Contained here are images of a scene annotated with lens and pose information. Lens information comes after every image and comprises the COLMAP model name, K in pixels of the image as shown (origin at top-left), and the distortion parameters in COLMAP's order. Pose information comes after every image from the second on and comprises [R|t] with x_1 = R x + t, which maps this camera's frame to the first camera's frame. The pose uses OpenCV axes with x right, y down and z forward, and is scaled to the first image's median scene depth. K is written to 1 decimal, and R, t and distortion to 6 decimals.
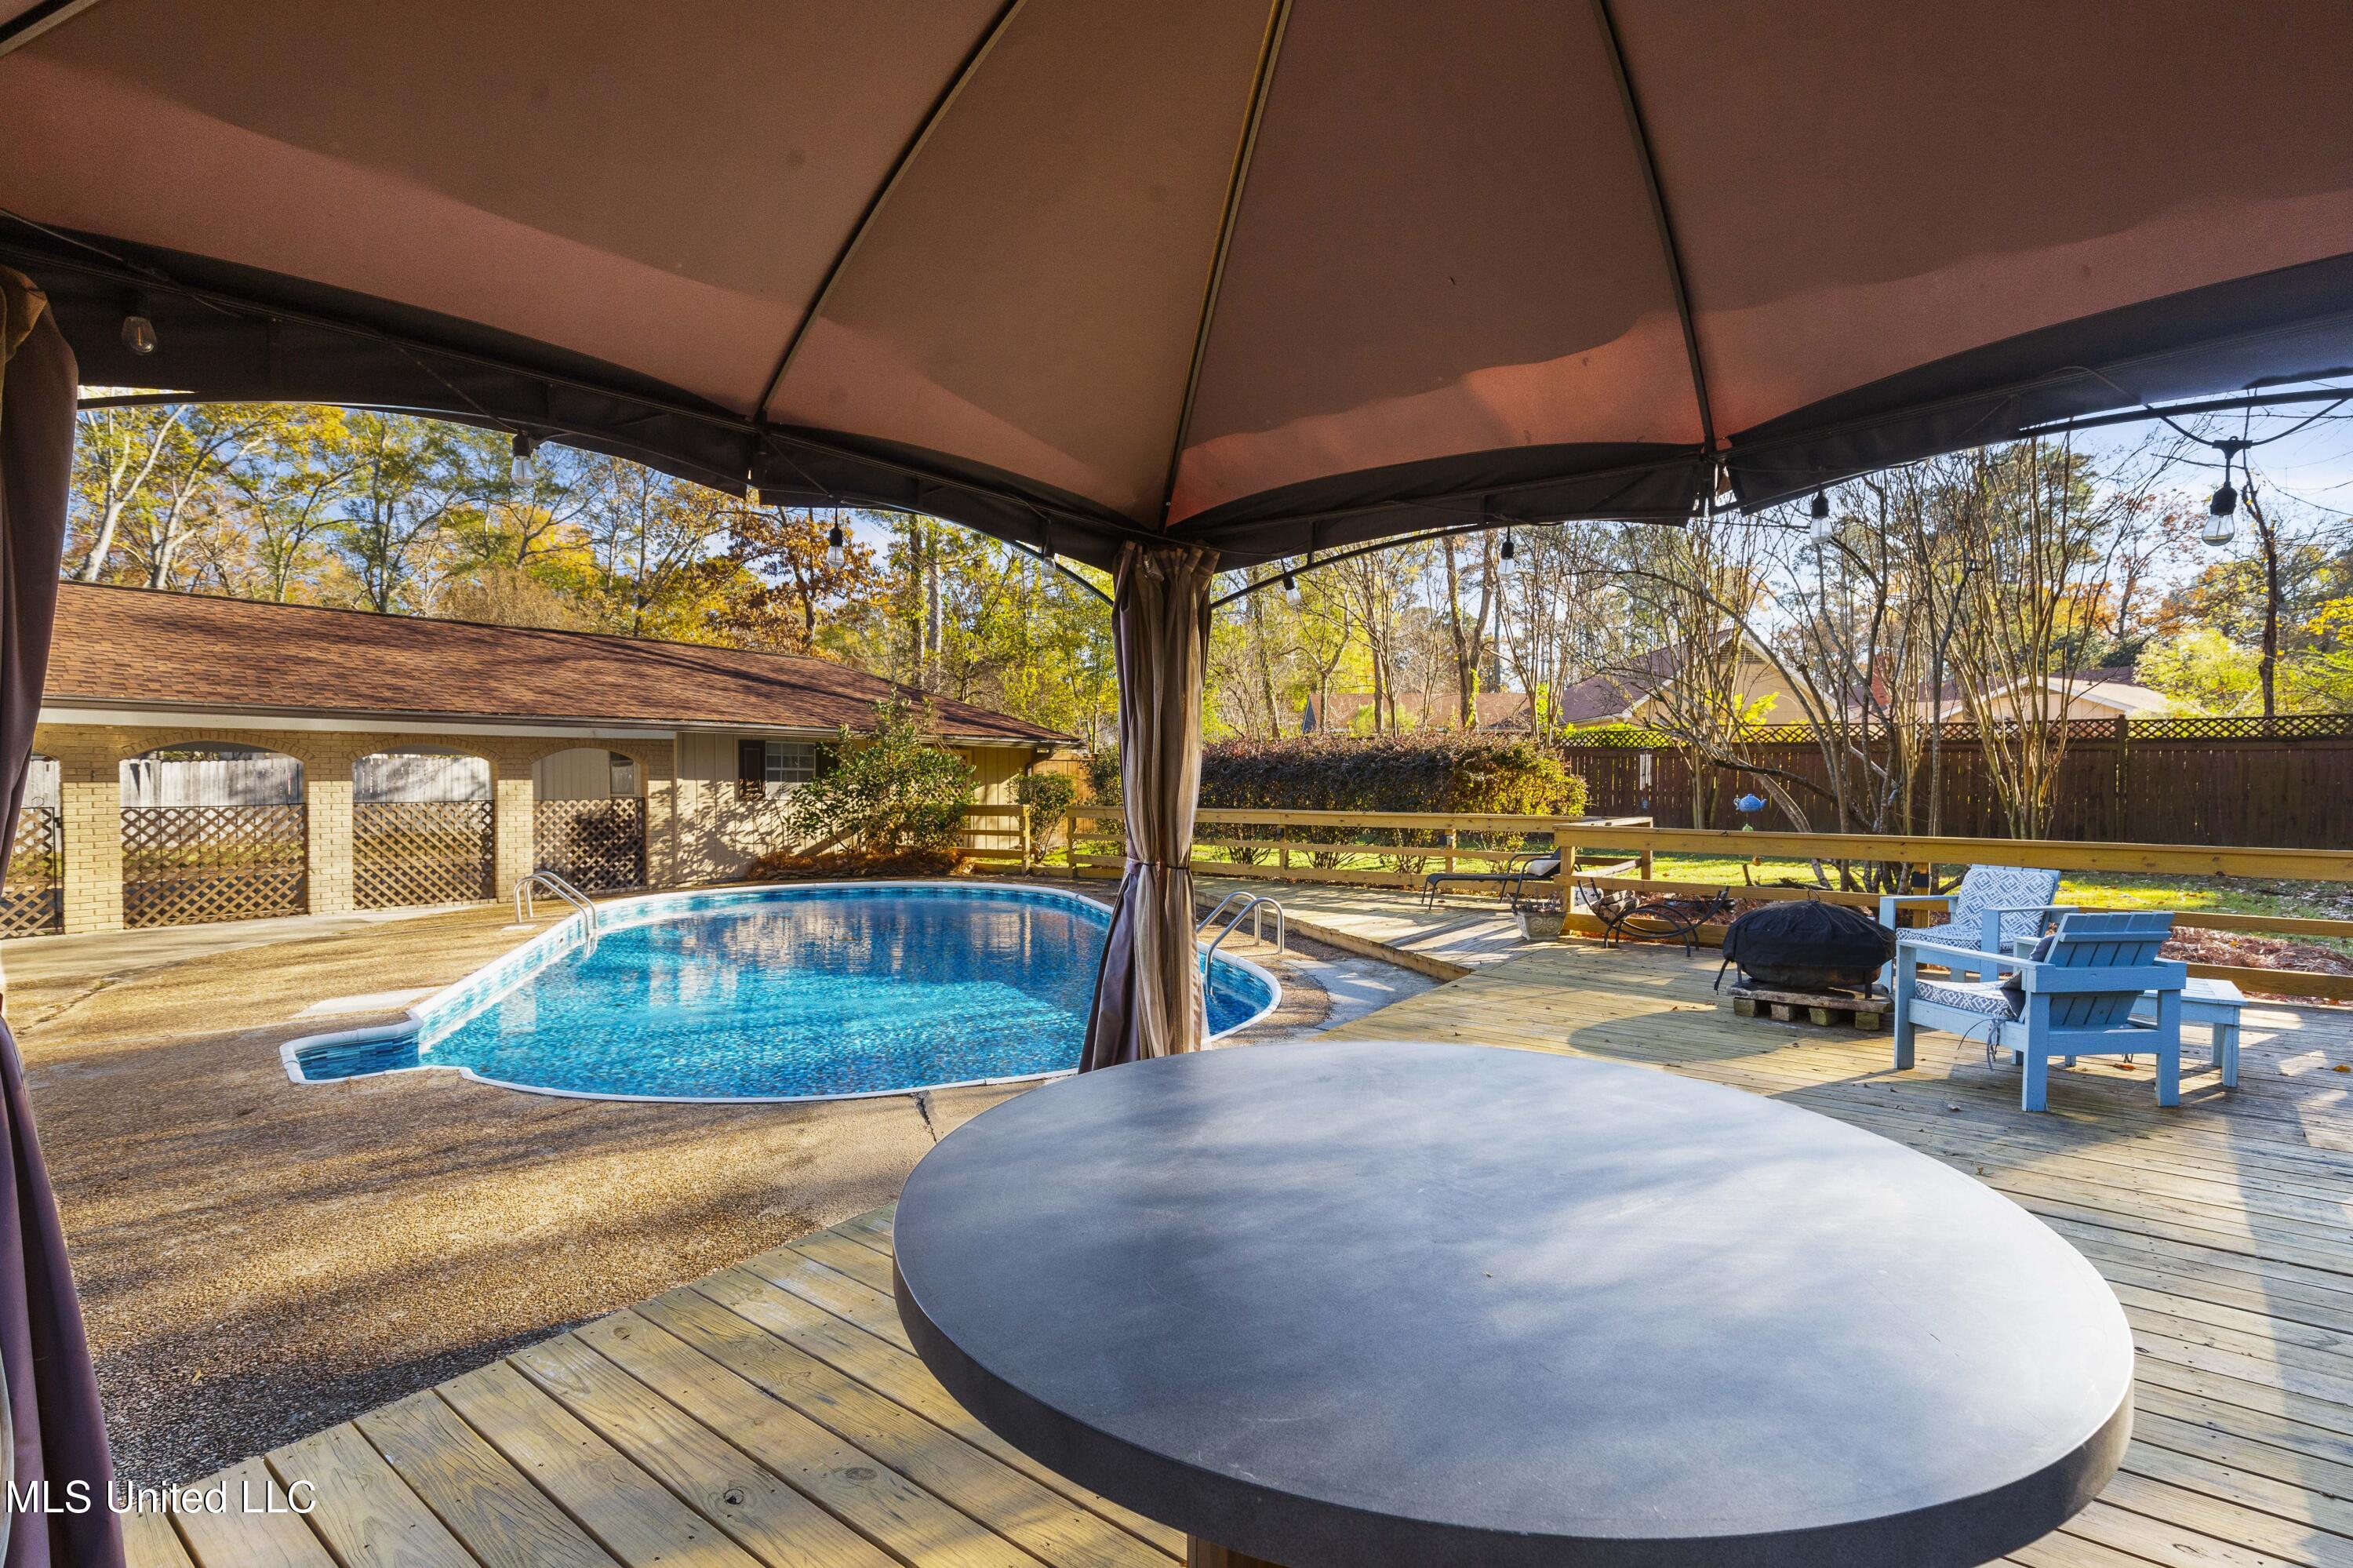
lens RADIAL K [[1074.9, 0, 1166.9], [0, 1074.9, 802.5], [0, 0, 1]] dist [0.001282, -0.000069]
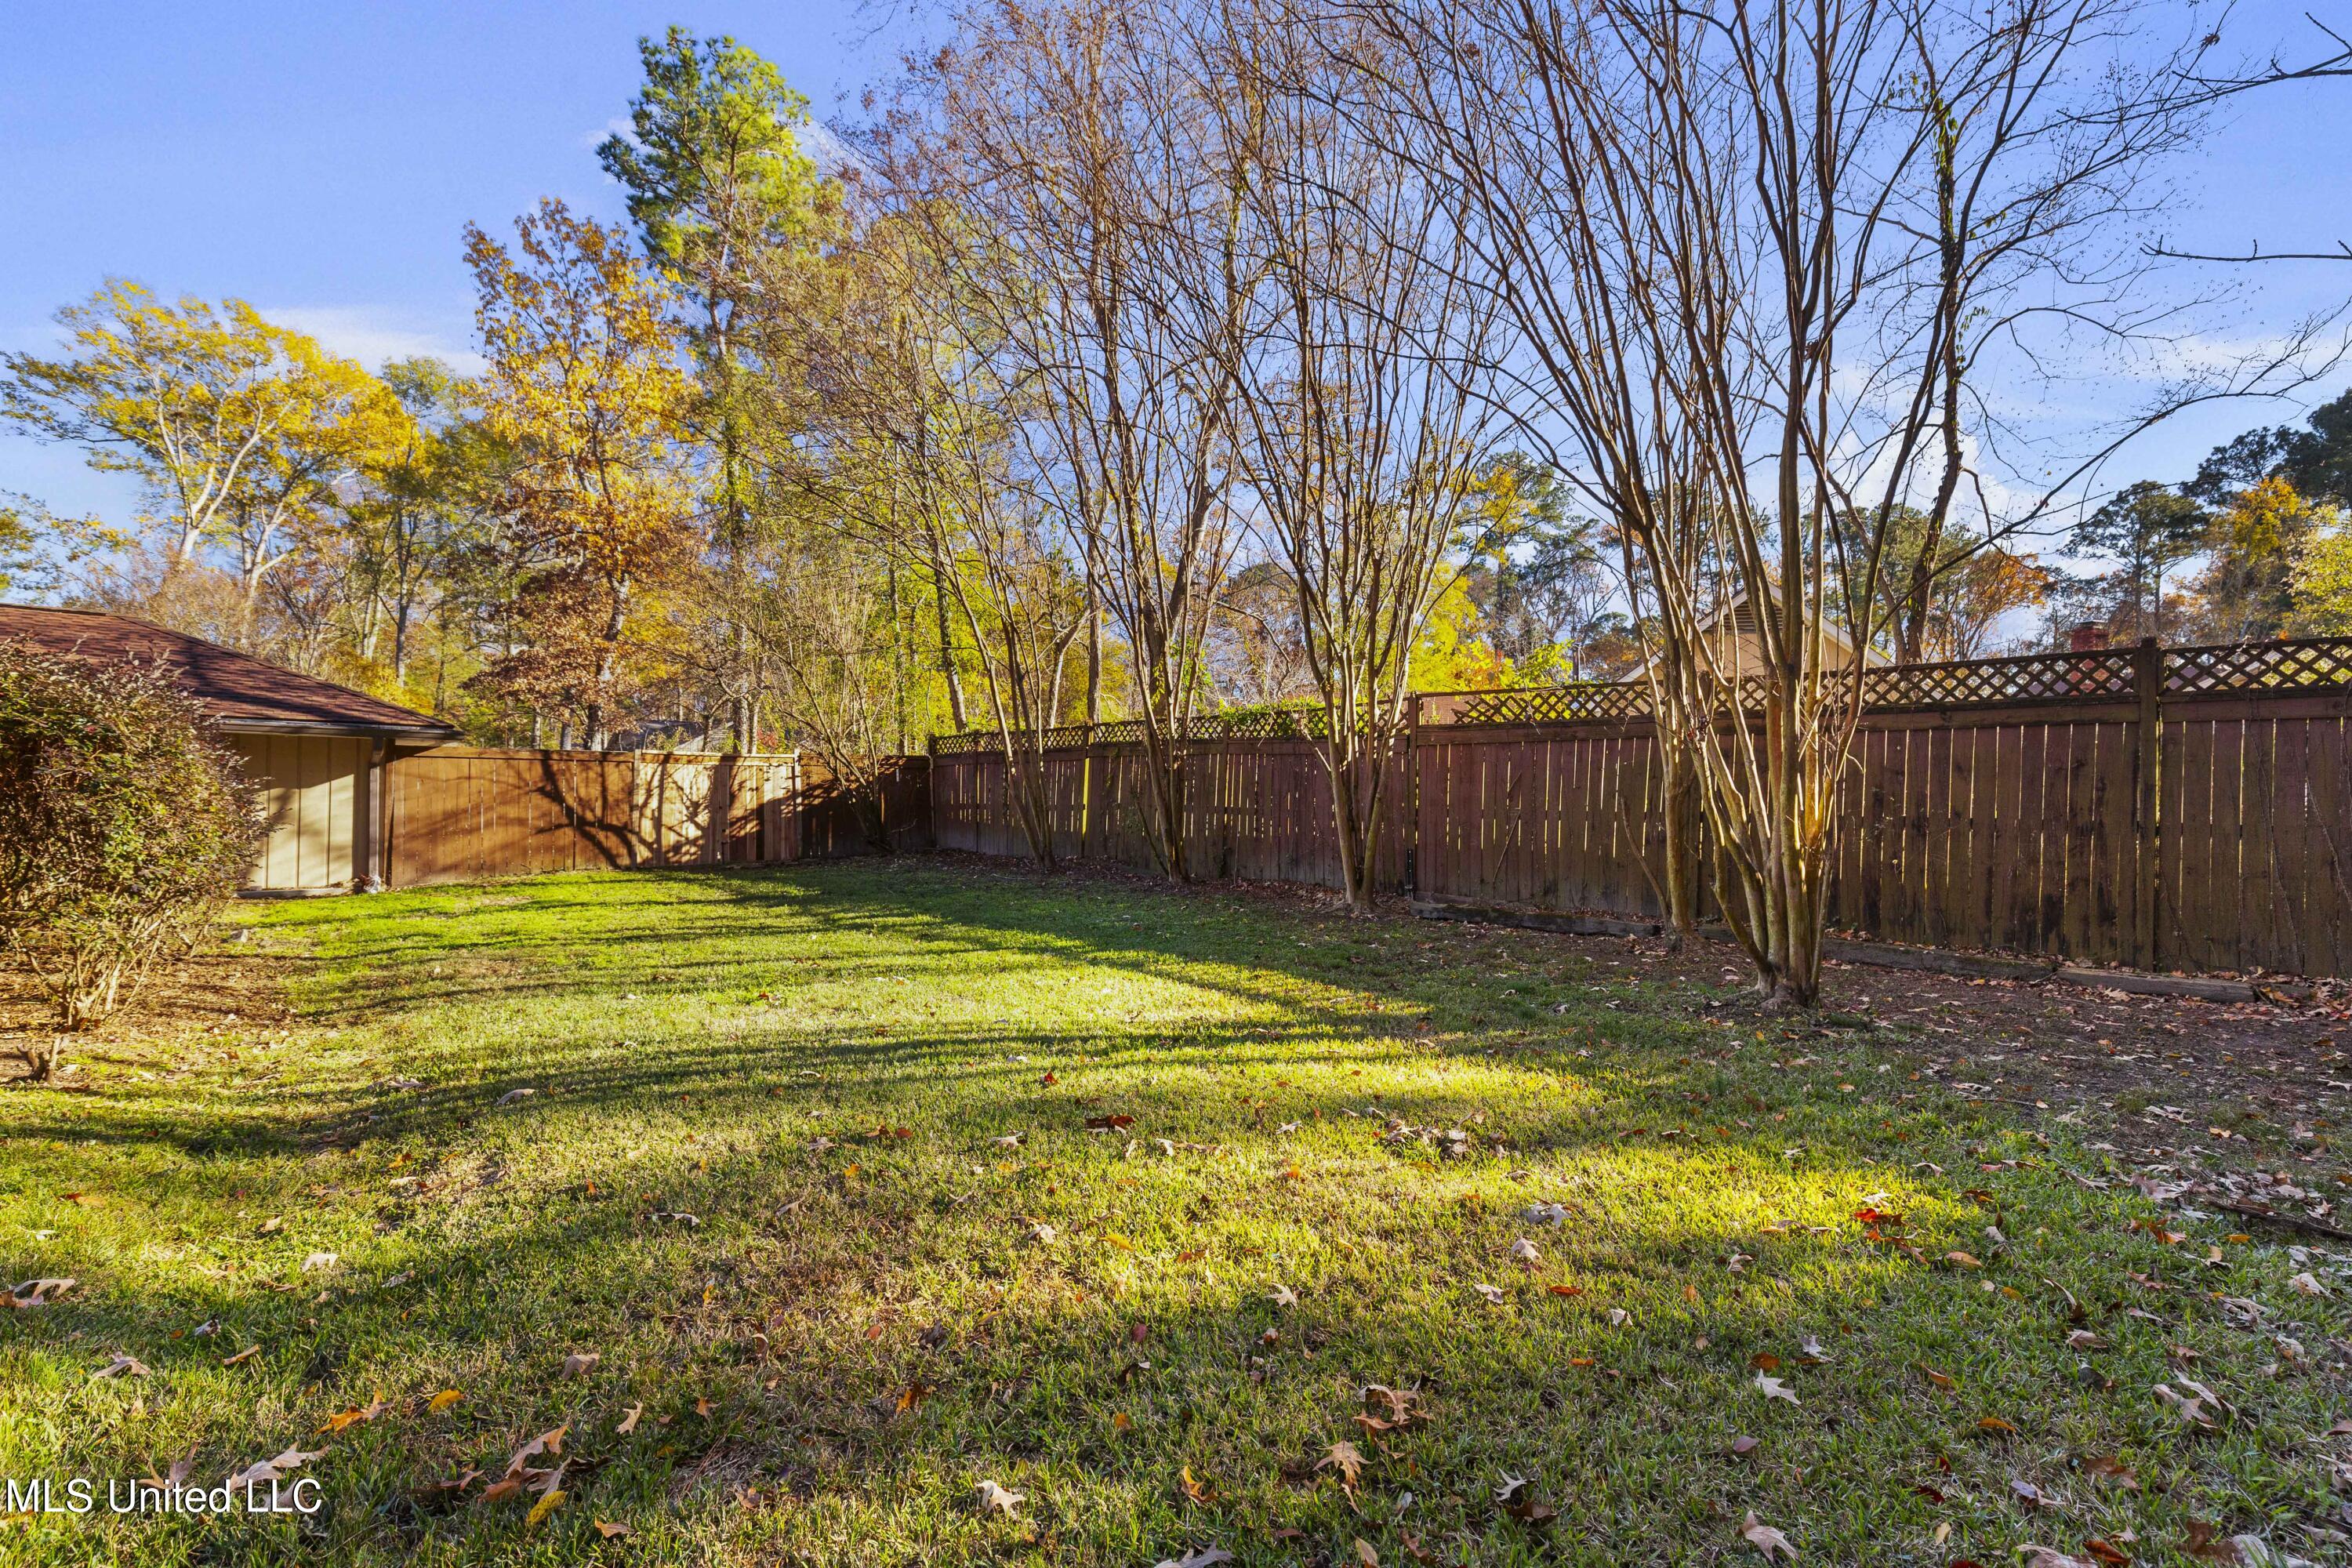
lens RADIAL K [[1086.2, 0, 1176.0], [0, 1086.2, 784.0], [0, 0, 1]] dist [0.000951, -0.000054]
pose [[0.979631, 0.005764, -0.200723, 0.655849], [-0.014123, 0.999090, -0.040236, -0.002095], [0.200309, 0.042252, 0.978821, 0.569333]]
